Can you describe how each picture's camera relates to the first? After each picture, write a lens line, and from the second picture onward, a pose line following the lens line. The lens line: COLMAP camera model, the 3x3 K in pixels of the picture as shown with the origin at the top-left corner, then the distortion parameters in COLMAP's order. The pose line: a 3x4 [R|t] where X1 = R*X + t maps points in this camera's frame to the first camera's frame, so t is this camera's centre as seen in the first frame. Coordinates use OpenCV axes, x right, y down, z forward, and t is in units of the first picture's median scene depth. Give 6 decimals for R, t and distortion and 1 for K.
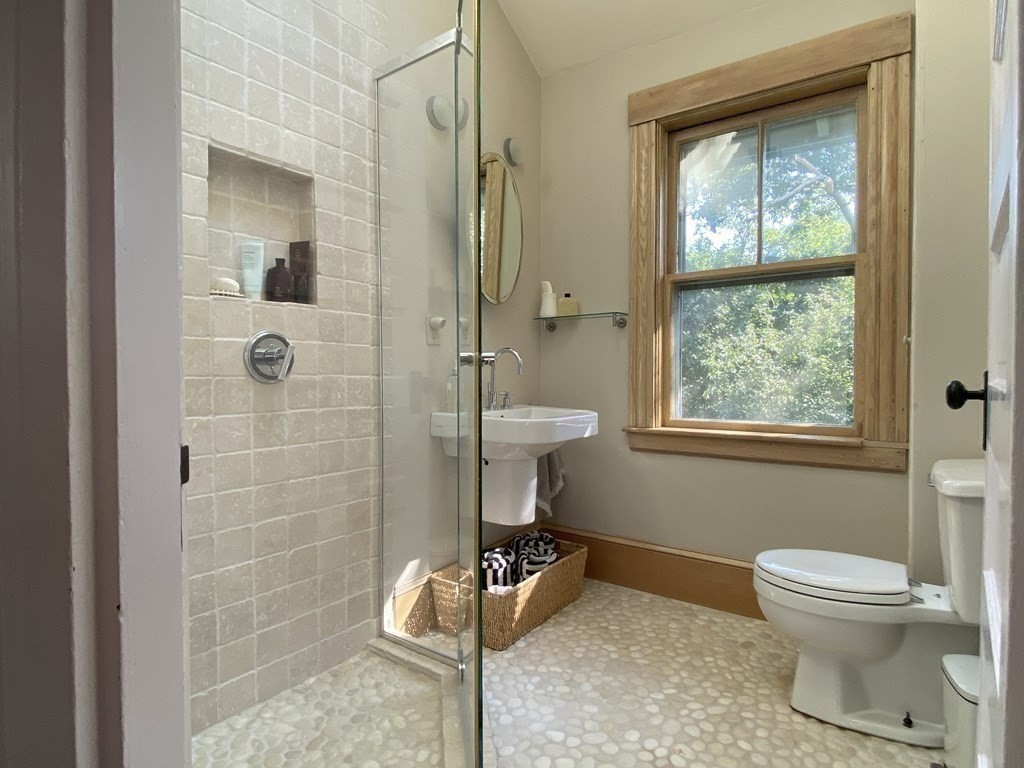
lens RADIAL K [[569.4, 0, 513.9], [0, 569.4, 386.4], [0, 0, 1]] dist [-0.004895, -0.000788]
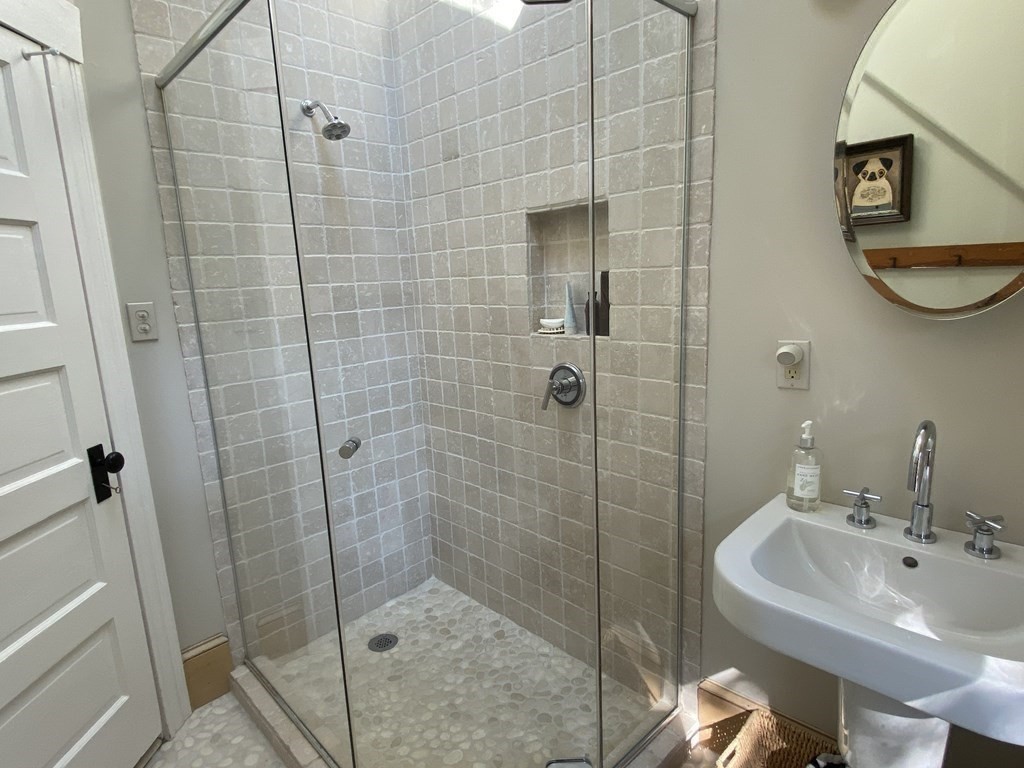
lens RADIAL K [[552.2, 0, 513.4], [0, 552.2, 380.8], [0, 0, 1]] dist [0.007494, 0.000333]
pose [[-0.151891, 0.184244, -0.971073, 0.586949], [0.018742, 0.982833, 0.183544, -0.237062], [0.988220, 0.009679, -0.152736, 0.955329]]
